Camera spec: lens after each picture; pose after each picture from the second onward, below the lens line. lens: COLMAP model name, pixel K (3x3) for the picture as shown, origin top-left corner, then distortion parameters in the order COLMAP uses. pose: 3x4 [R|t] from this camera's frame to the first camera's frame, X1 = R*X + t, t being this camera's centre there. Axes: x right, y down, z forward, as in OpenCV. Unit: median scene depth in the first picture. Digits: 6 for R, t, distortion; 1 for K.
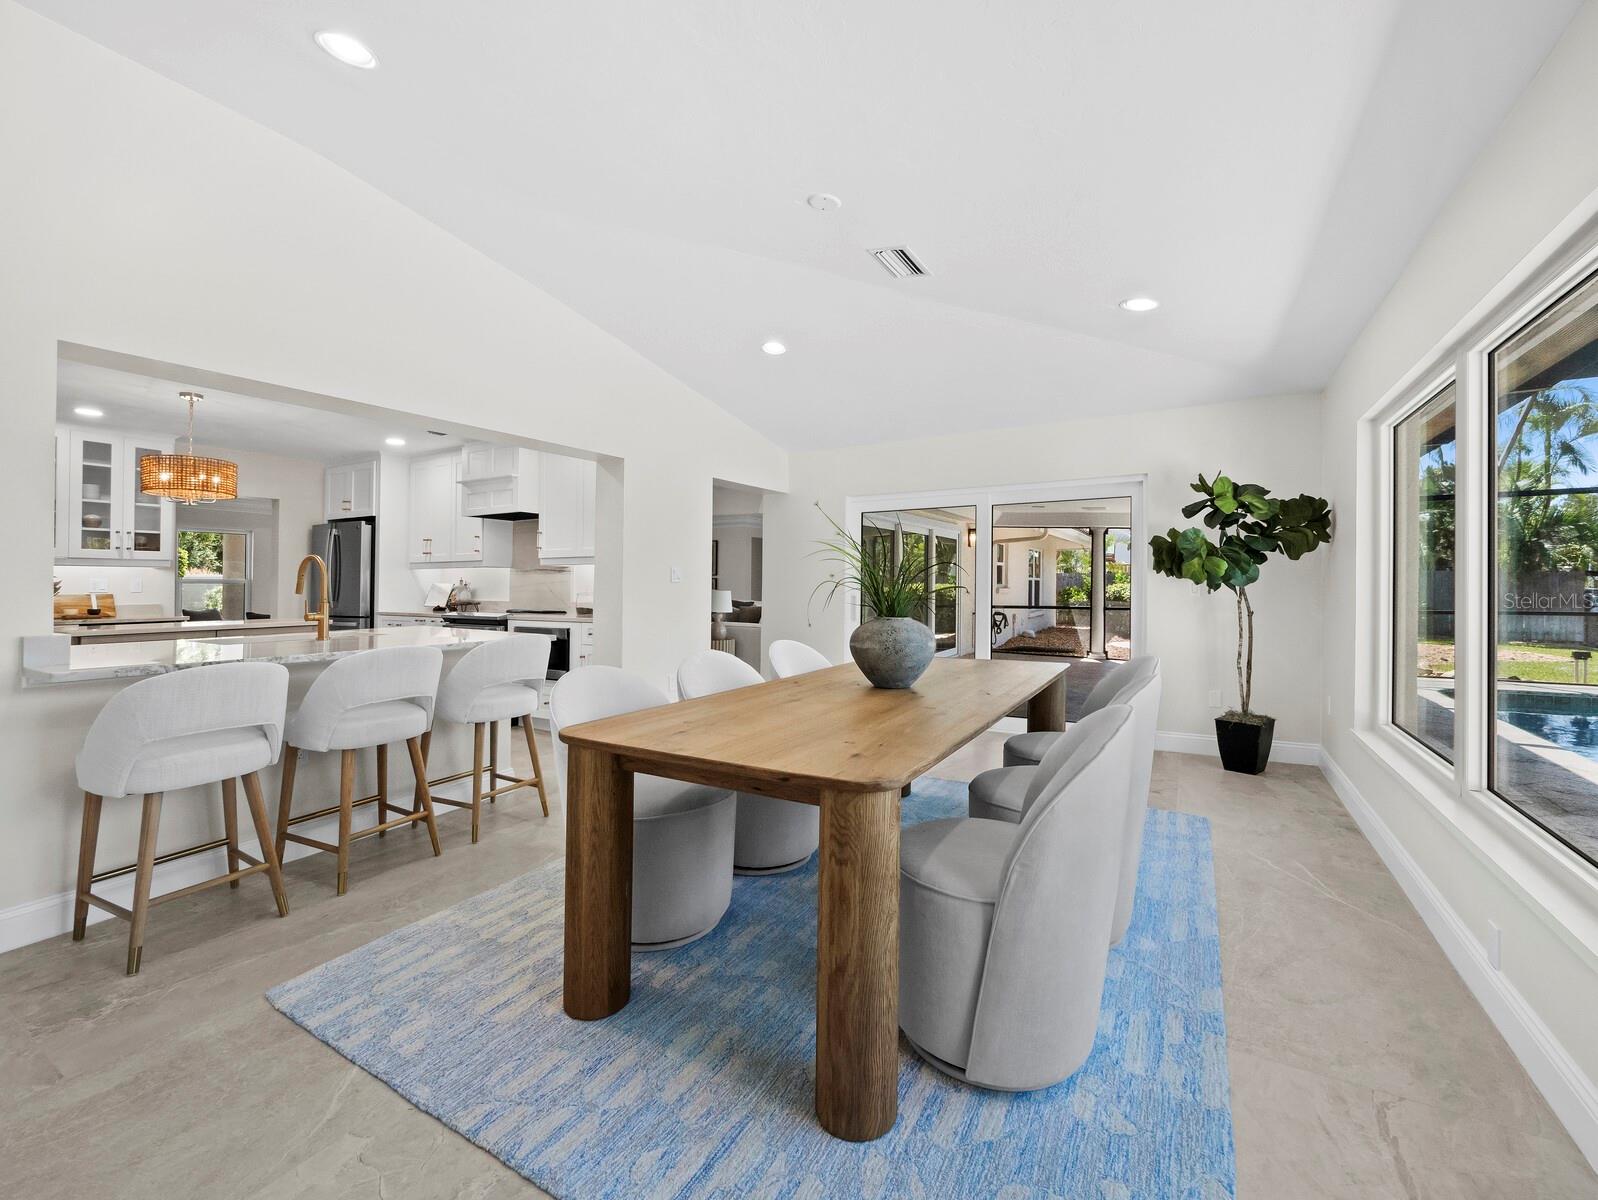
lens RADIAL K [[668.5, 0, 795.6], [0, 668.5, 569.2], [0, 0, 1]] dist [-0.000704, -0.000054]
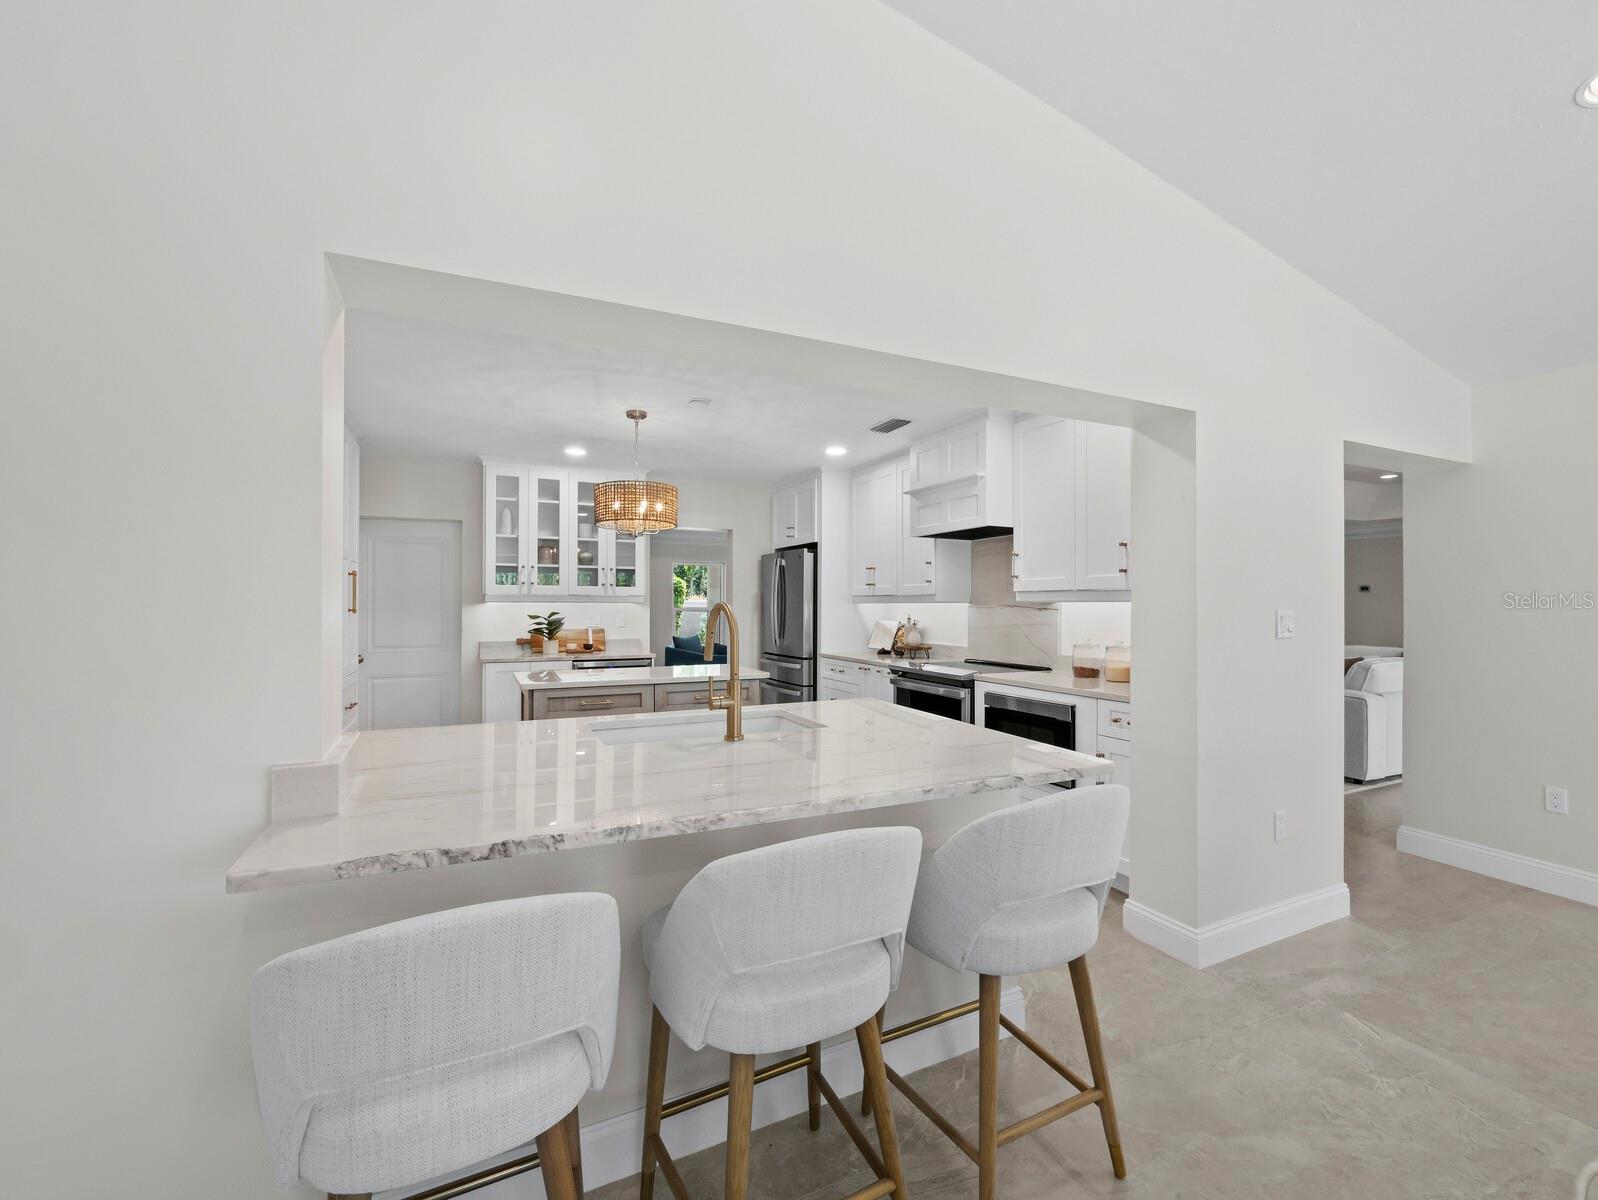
lens RADIAL K [[678.1, 0, 799.0], [0, 678.1, 600.0], [0, 0, 1]] dist [-0.000683, -0.000121]
pose [[0.825409, 0.001031, -0.564534, -0.170516], [0.007189, 0.999898, 0.012338, -0.017513], [0.564489, -0.014242, 0.825318, 0.290979]]
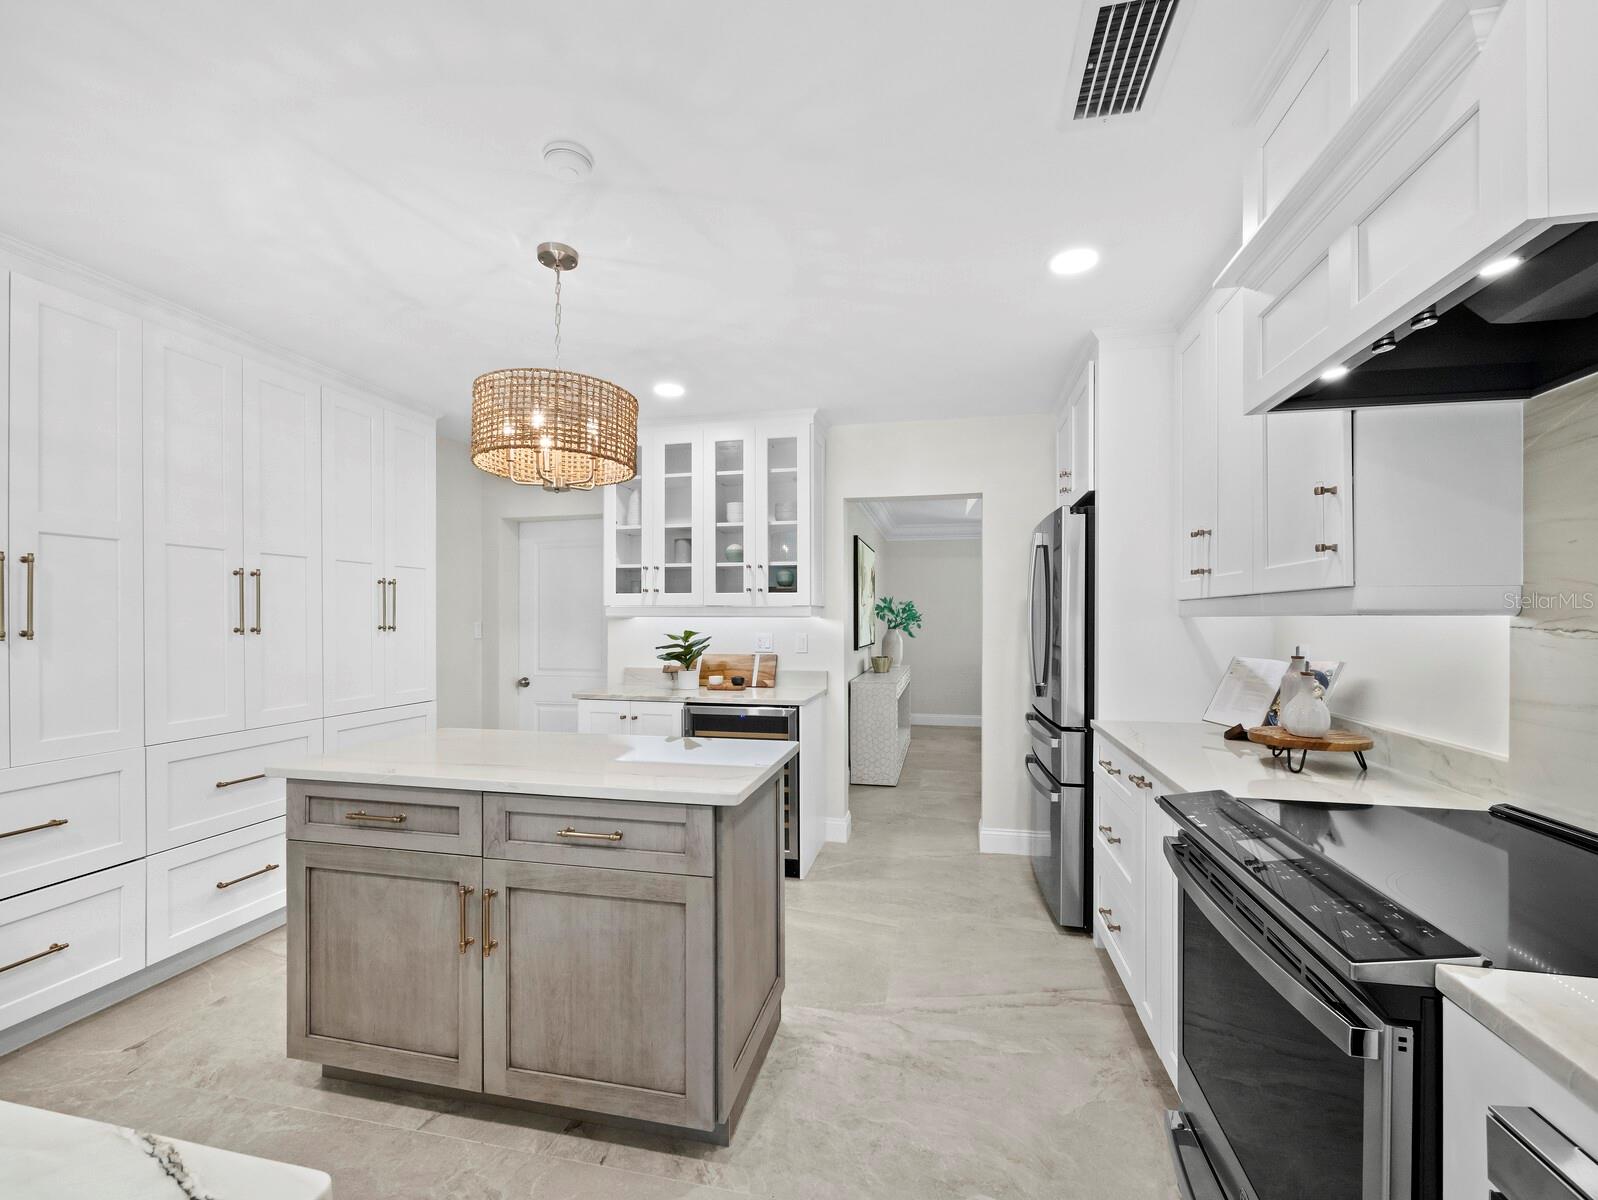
lens RADIAL K [[678.1, 0, 799.0], [0, 678.1, 600.0], [0, 0, 1]] dist [-0.000683, -0.000121]
pose [[0.304626, -0.022281, -0.952211, -0.312842], [0.020681, 0.999645, -0.016775, -0.008274], [0.952248, -0.014582, 0.304979, 0.774923]]
